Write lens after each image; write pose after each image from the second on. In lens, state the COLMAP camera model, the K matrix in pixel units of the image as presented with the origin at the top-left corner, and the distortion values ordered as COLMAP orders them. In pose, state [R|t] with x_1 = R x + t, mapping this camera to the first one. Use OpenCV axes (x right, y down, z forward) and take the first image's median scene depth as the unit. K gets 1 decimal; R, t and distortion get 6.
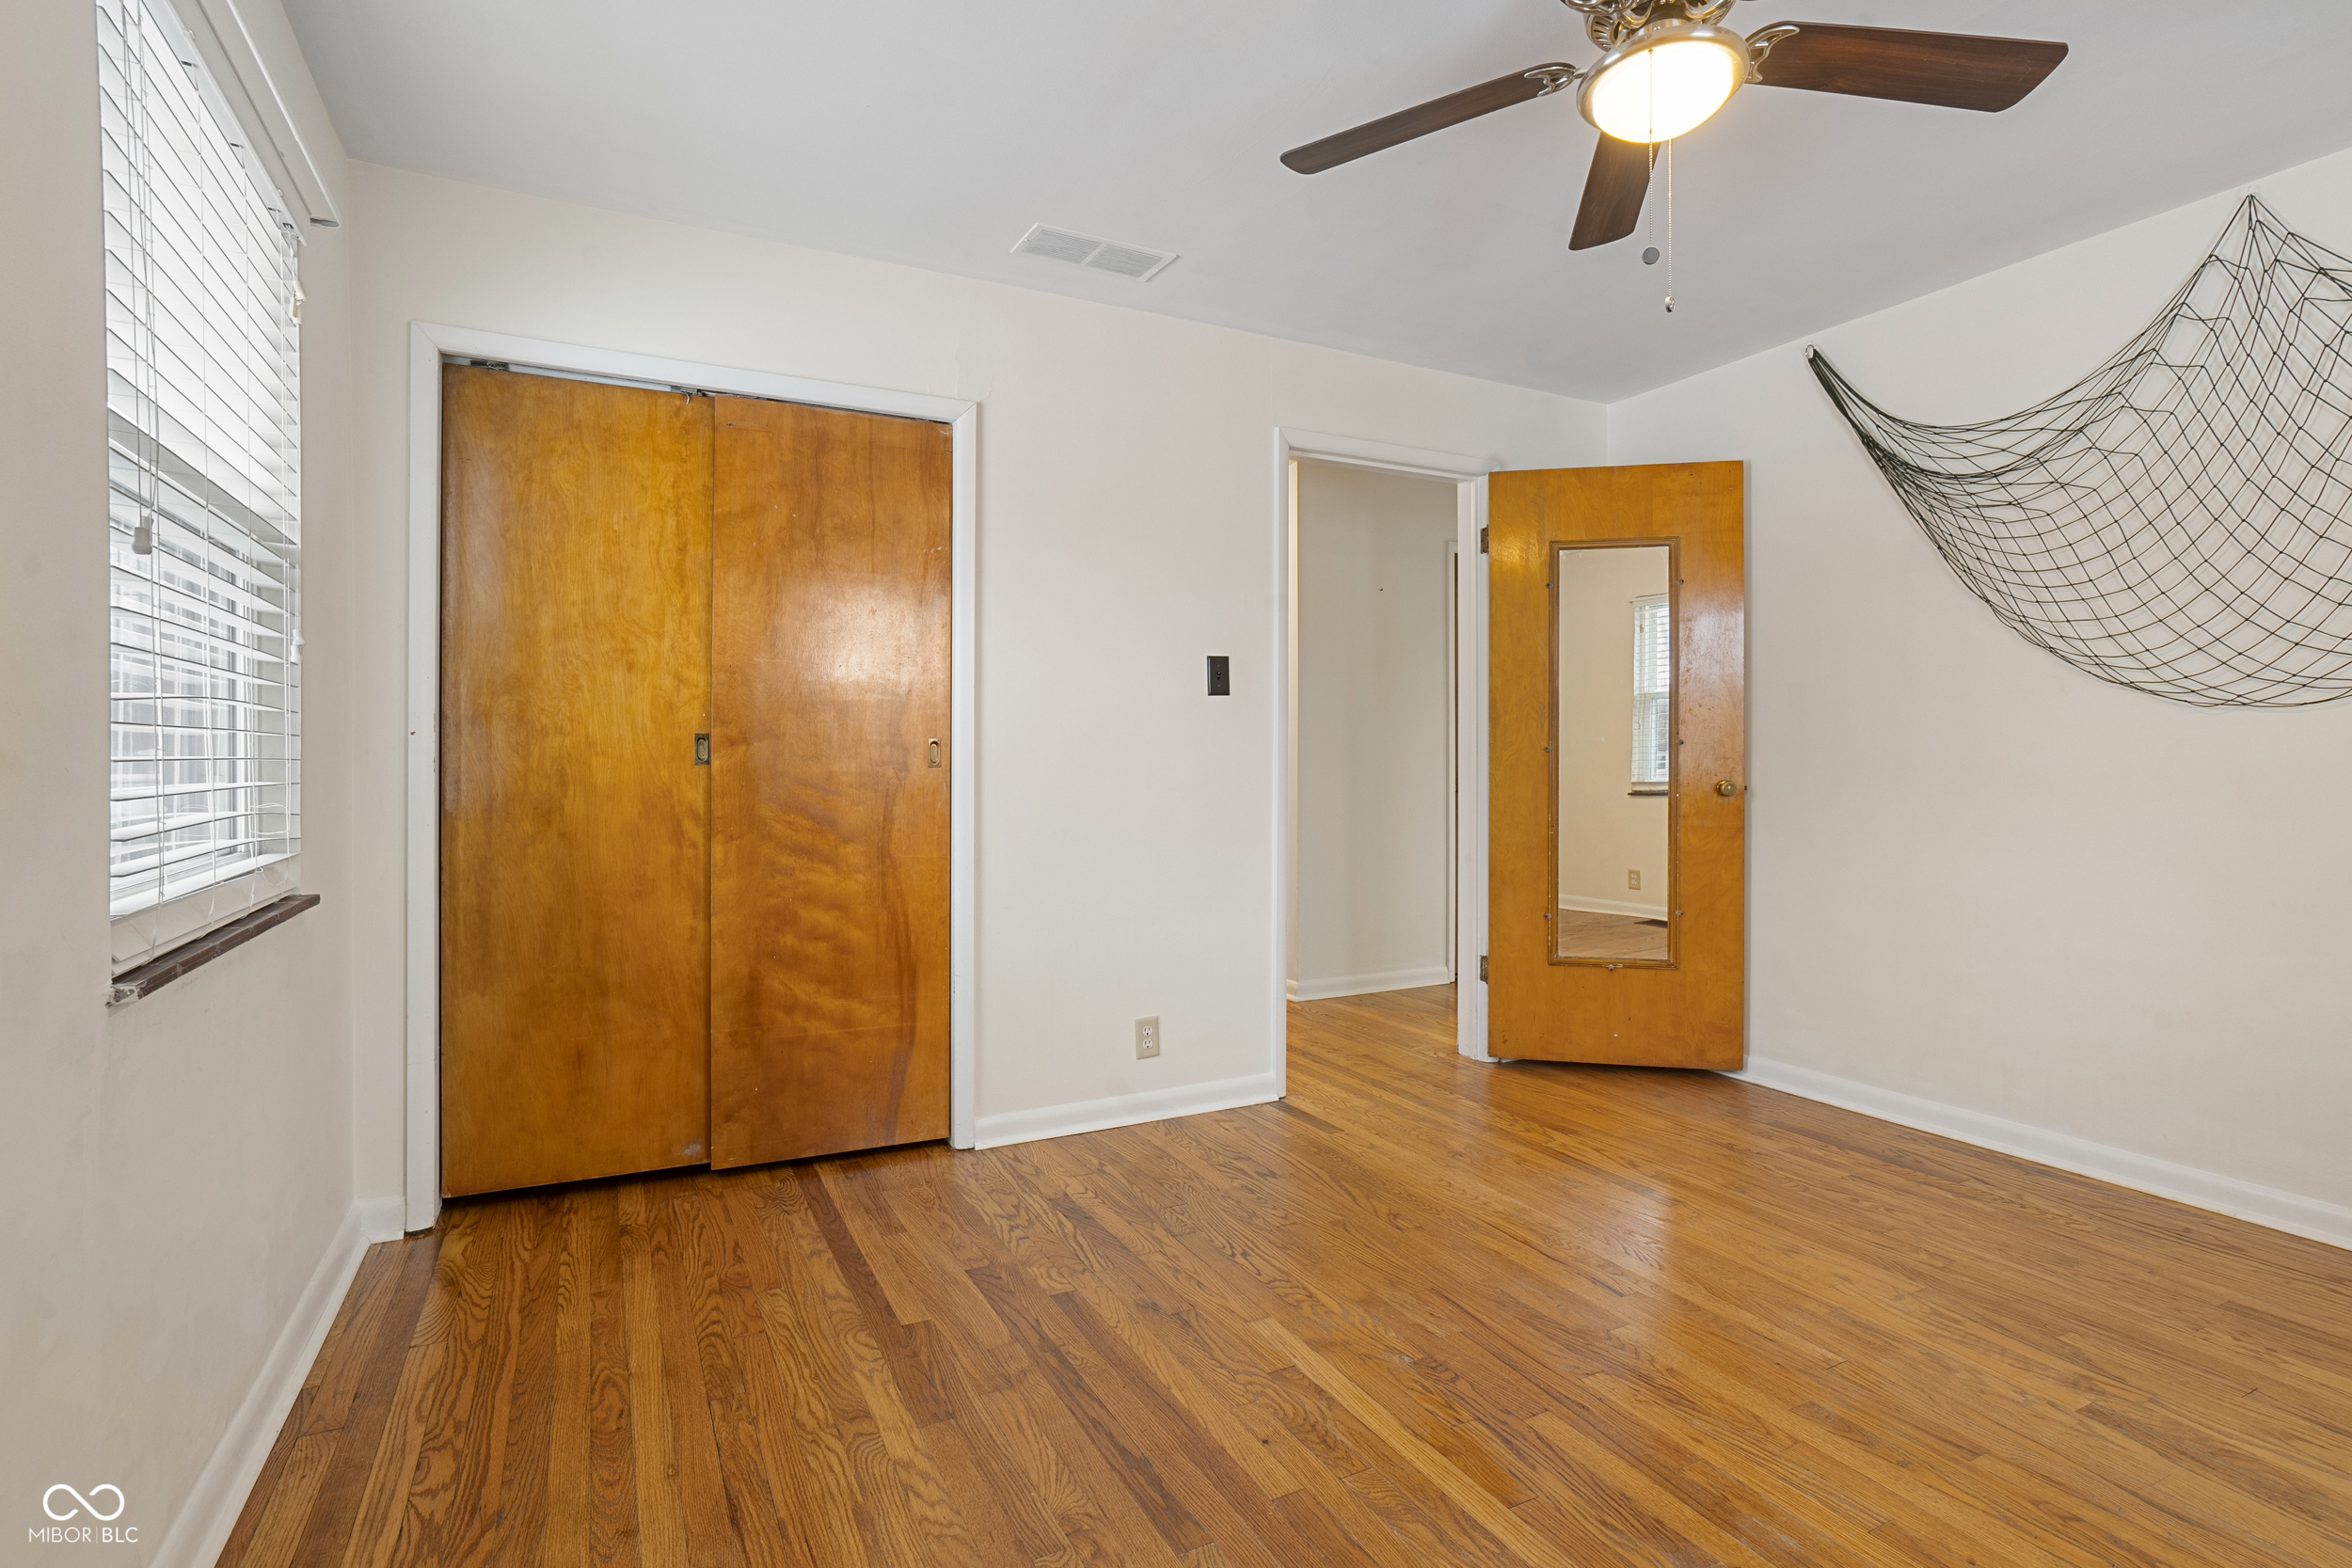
lens RADIAL K [[1124.6, 0, 1181.0], [0, 1124.6, 768.4], [0, 0, 1]] dist [-0.035008, 0.023539]
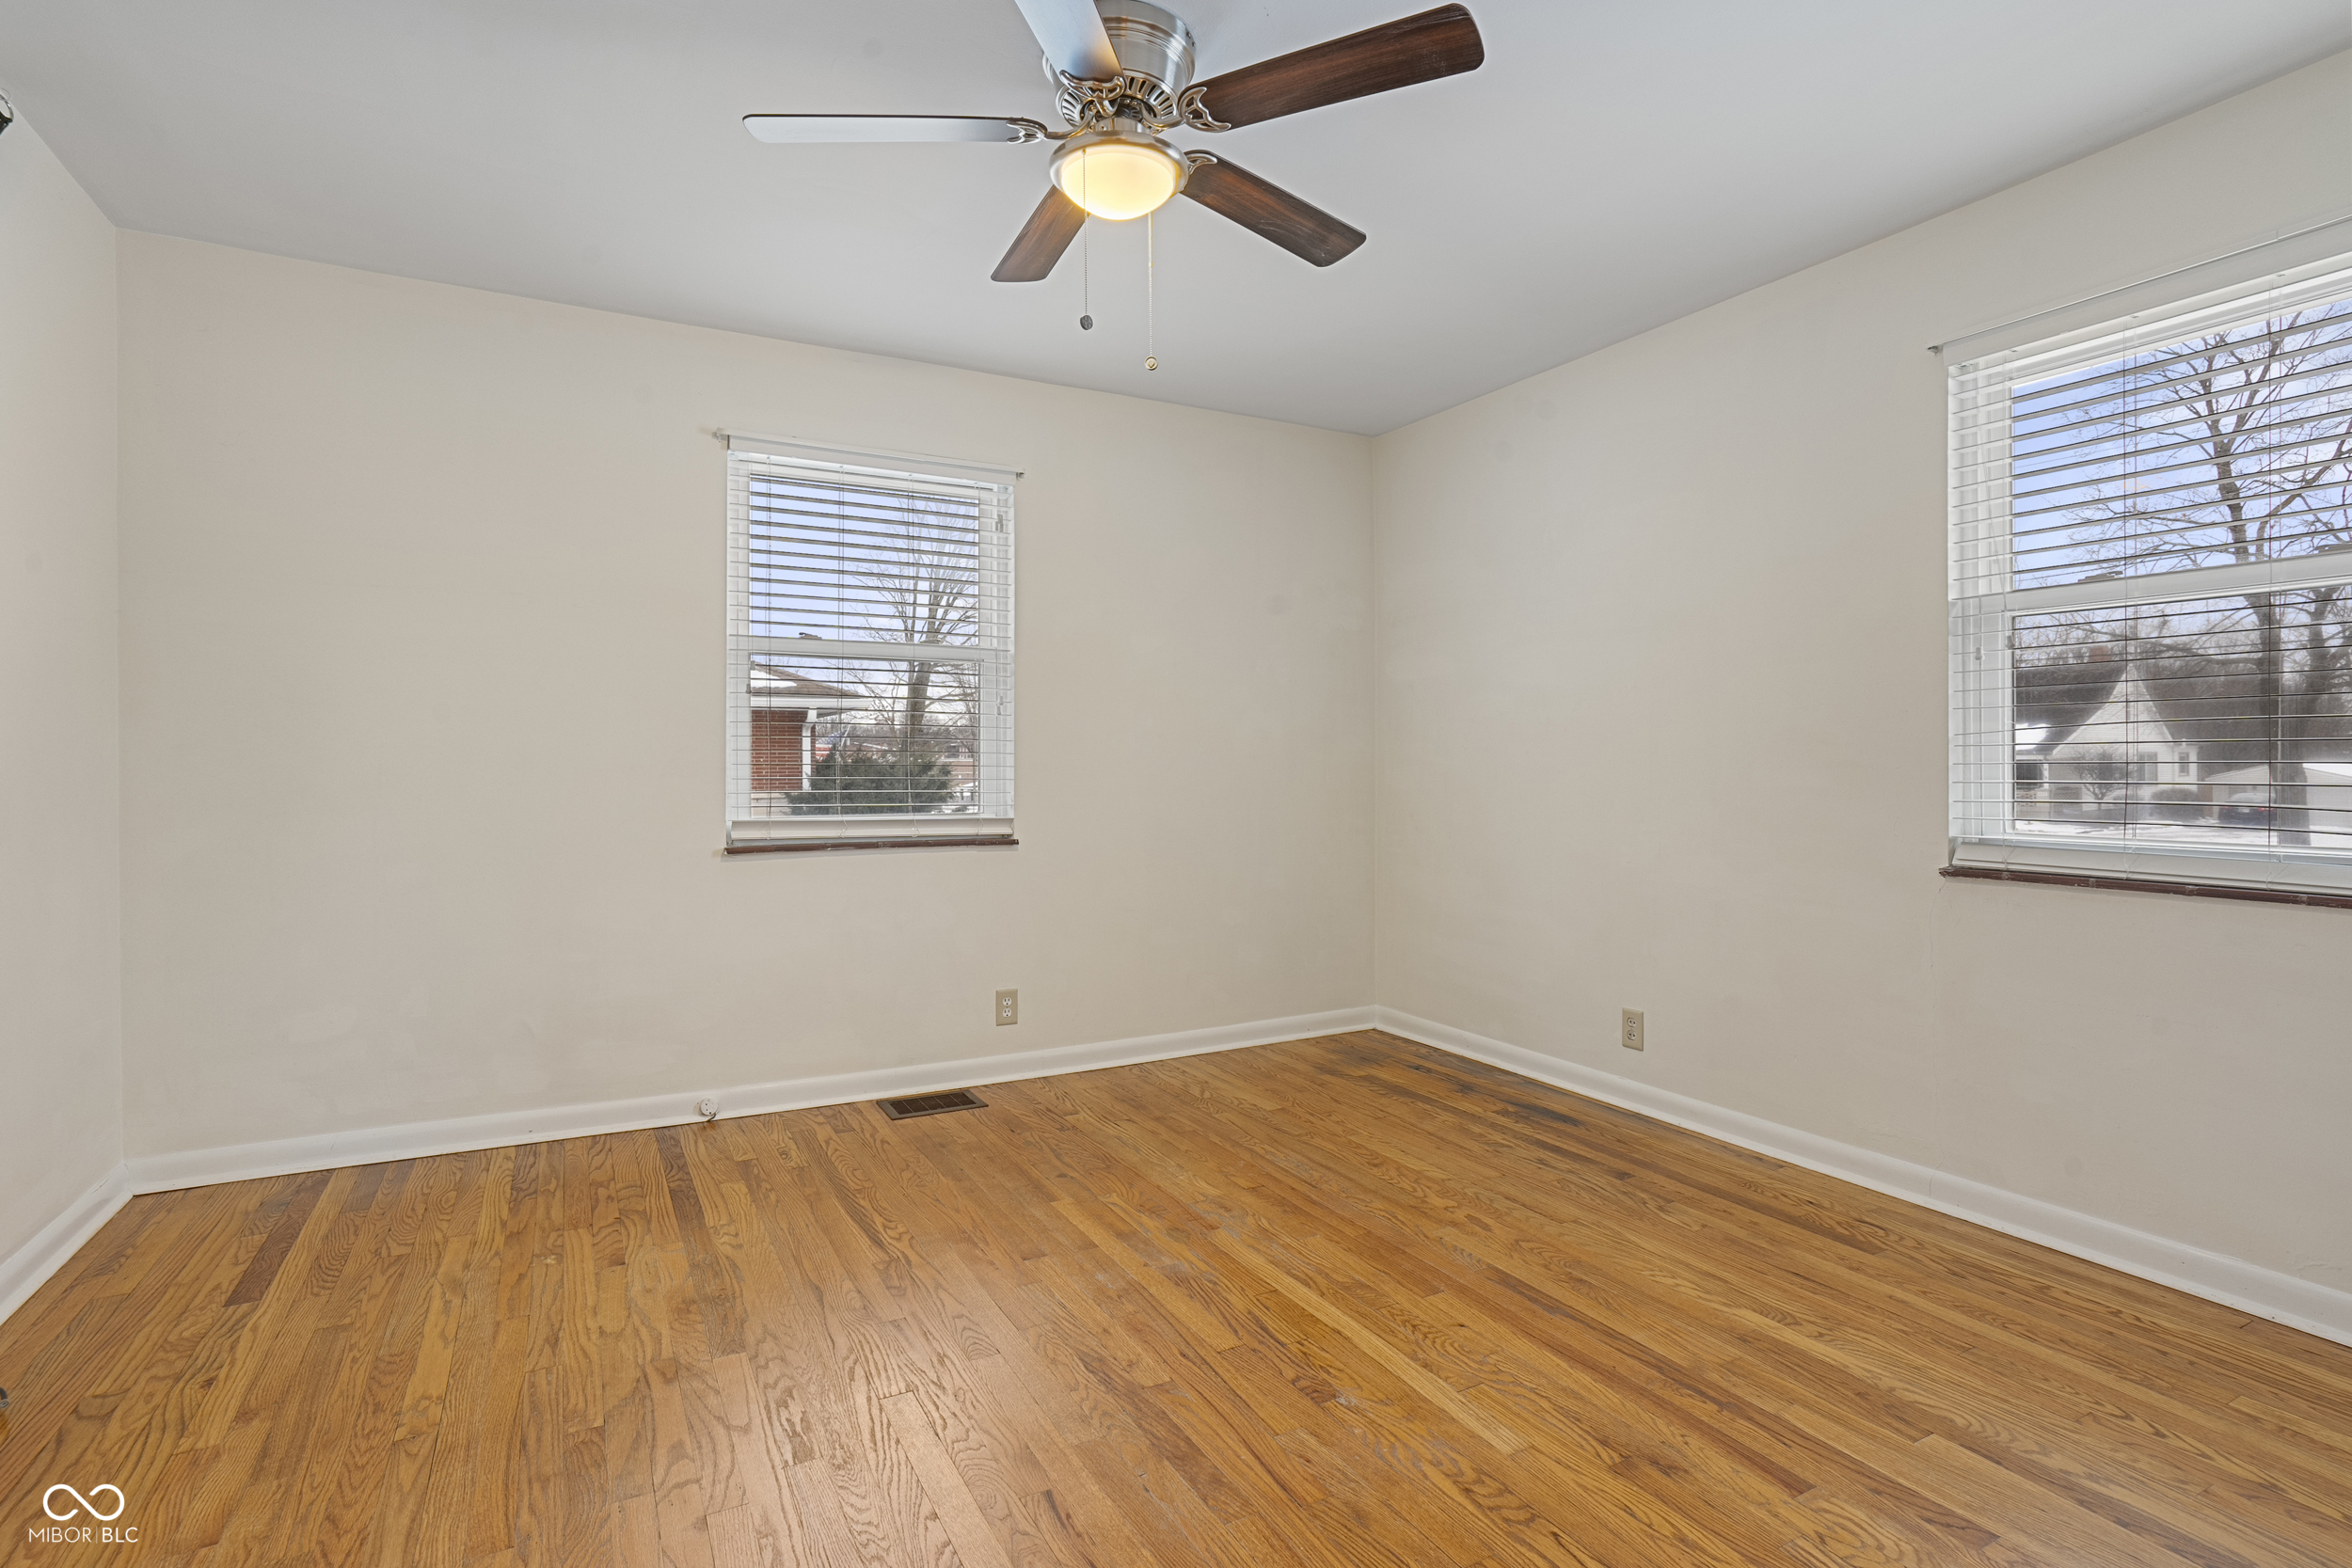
lens RADIAL K [[1124.6, 0, 1164.3], [0, 1124.6, 775.4], [0, 0, 1]] dist [-0.035008, 0.023539]
pose [[-0.999923, 0.000389, -0.012440, 0.394638], [0.000132, 0.999786, 0.020665, -0.020689], [0.012445, 0.020662, -0.999709, 2.087315]]
